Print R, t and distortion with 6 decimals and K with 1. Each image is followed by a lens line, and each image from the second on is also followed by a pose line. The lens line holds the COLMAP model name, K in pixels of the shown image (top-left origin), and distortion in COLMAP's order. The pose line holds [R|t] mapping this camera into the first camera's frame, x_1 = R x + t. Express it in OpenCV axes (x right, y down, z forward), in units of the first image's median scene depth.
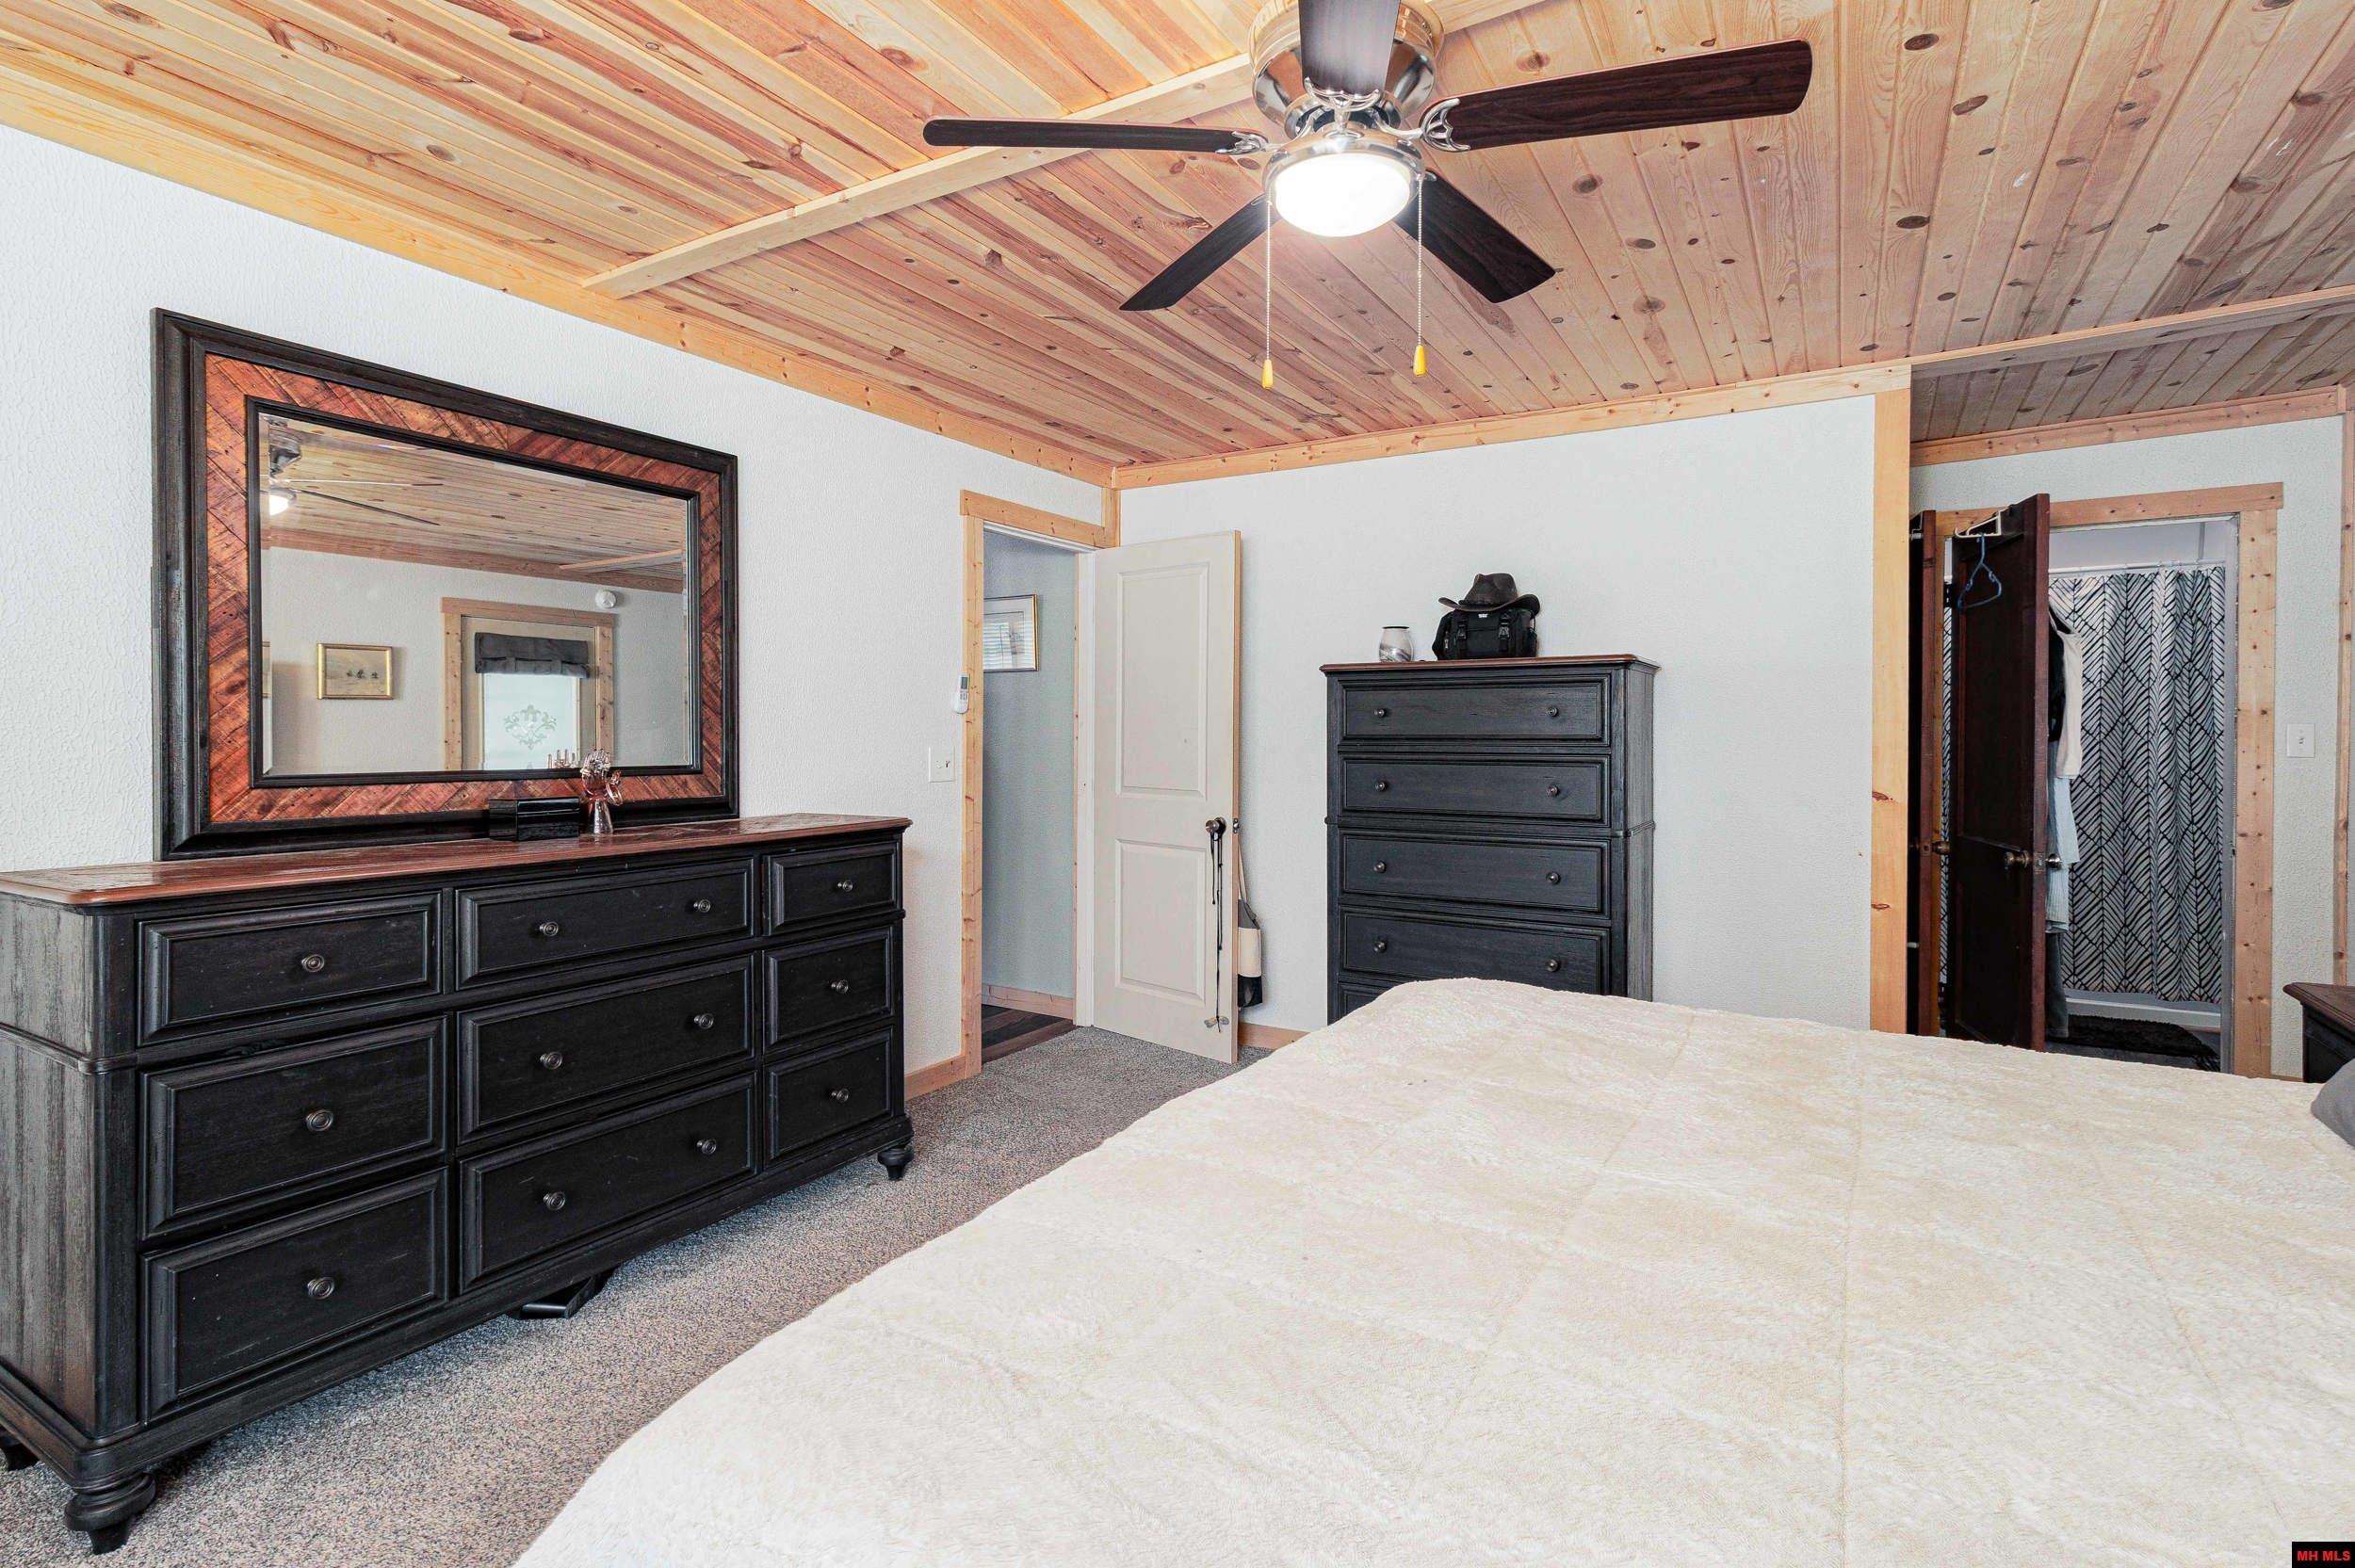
lens RADIAL K [[1130.1, 0, 1184.1], [0, 1130.1, 737.8], [0, 0, 1]] dist [-0.000132, 0.000273]
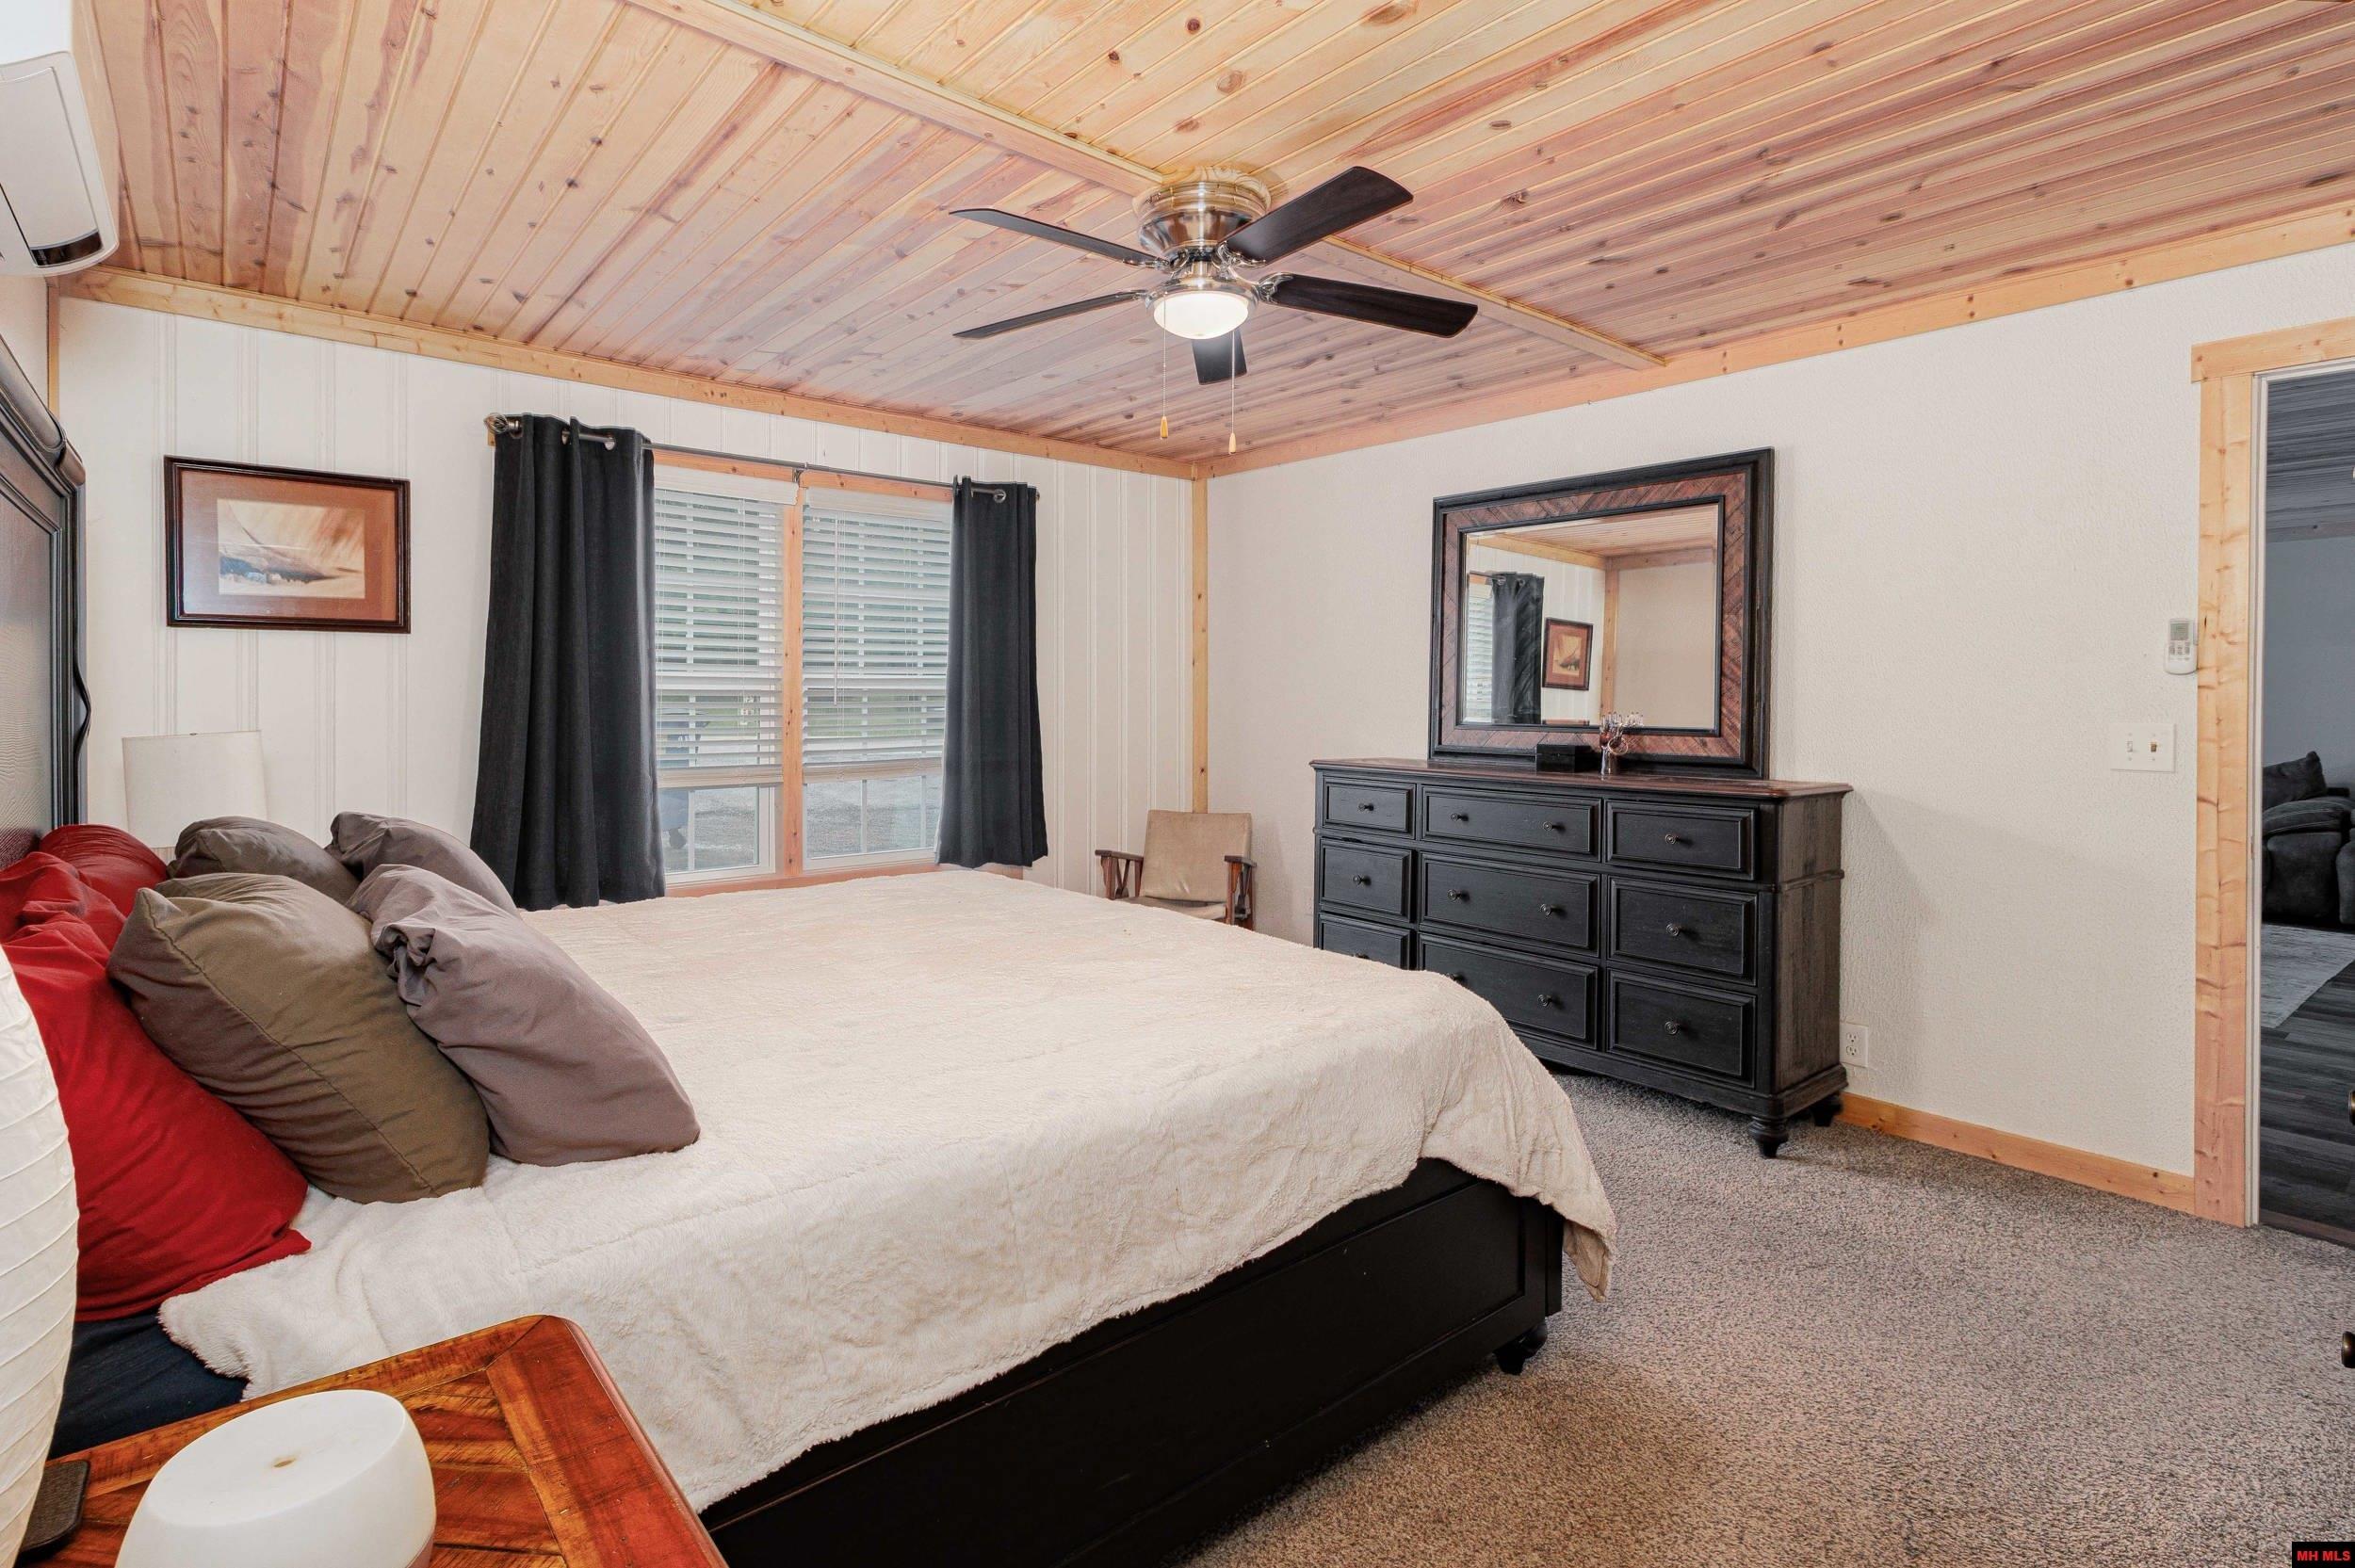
lens RADIAL K [[1130.1, 0, 1156.5], [0, 1130.1, 700.4], [0, 0, 1]] dist [-0.000132, 0.000273]
pose [[-0.332264, 0.003809, -0.943179, 0.871145], [-0.005318, 0.999968, 0.005911, -0.009405], [0.943172, 0.006980, -0.332233, 0.845664]]
